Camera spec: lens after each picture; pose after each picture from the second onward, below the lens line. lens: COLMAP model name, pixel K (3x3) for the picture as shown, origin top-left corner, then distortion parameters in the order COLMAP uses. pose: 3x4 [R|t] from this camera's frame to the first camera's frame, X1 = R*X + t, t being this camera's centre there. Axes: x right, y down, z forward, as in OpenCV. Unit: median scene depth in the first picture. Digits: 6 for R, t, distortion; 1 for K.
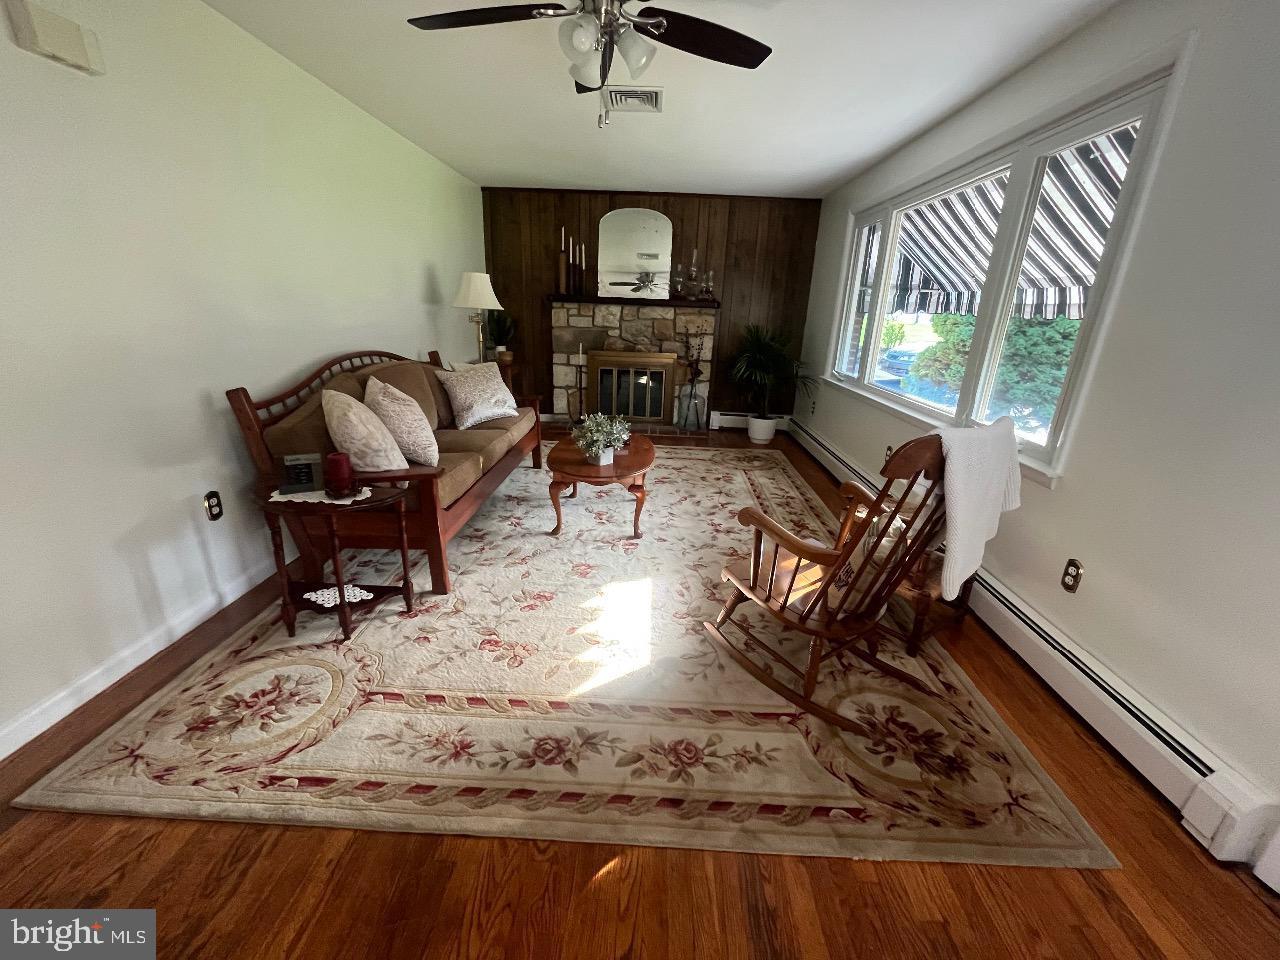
lens RADIAL K [[511.7, 0, 639.7], [0, 511.7, 480.6], [0, 0, 1]] dist [-0.009590, 0.001325]
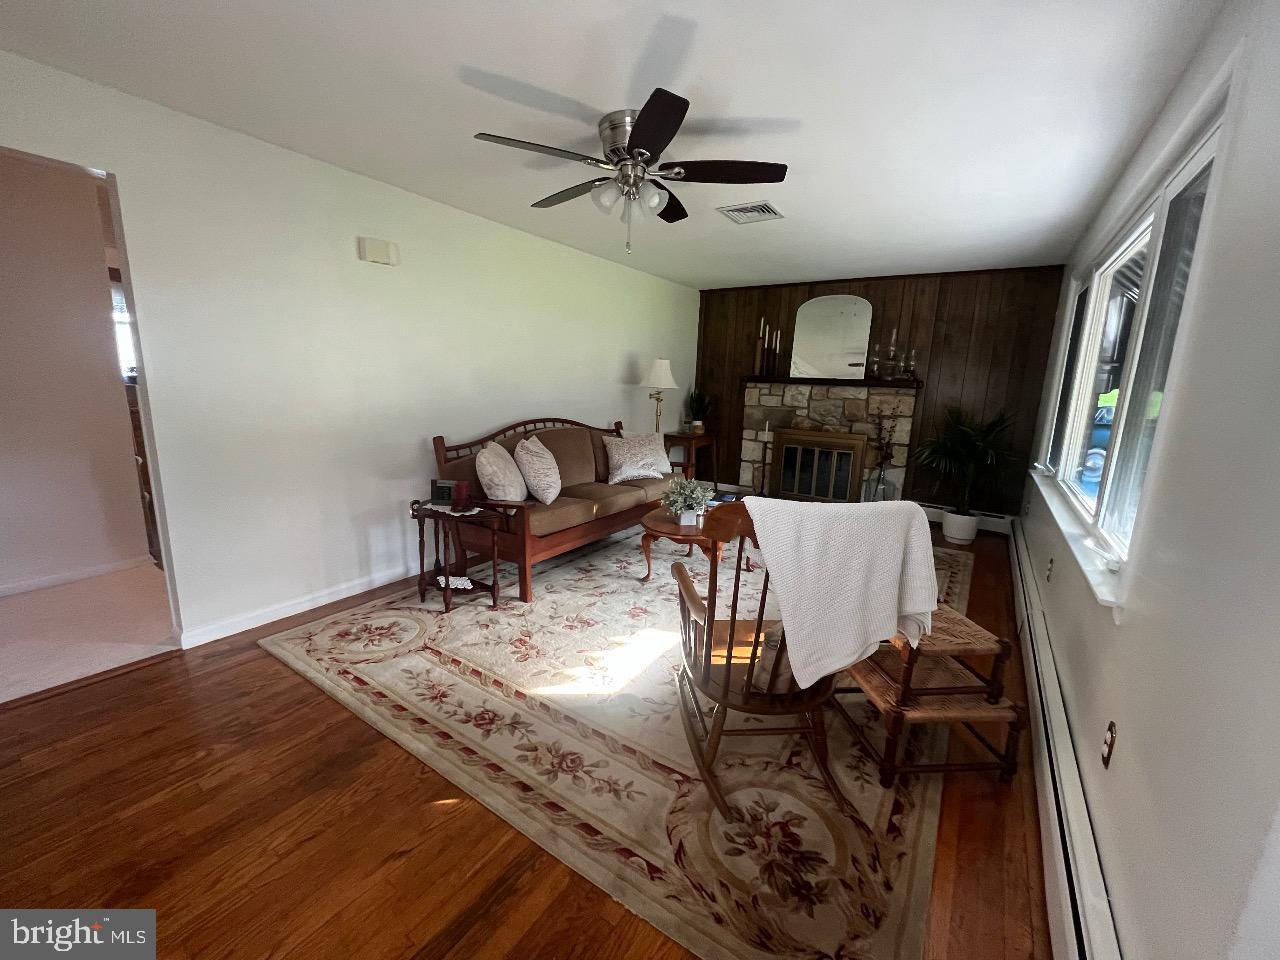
lens RADIAL K [[511.7, 0, 633.5], [0, 511.7, 476.6], [0, 0, 1]] dist [-0.009590, 0.001325]
pose [[0.848714, 0.089206, -0.521274, 0.560779], [-0.169935, 0.979400, -0.109074, 0.008969], [0.500806, 0.181155, 0.846390, -0.001917]]
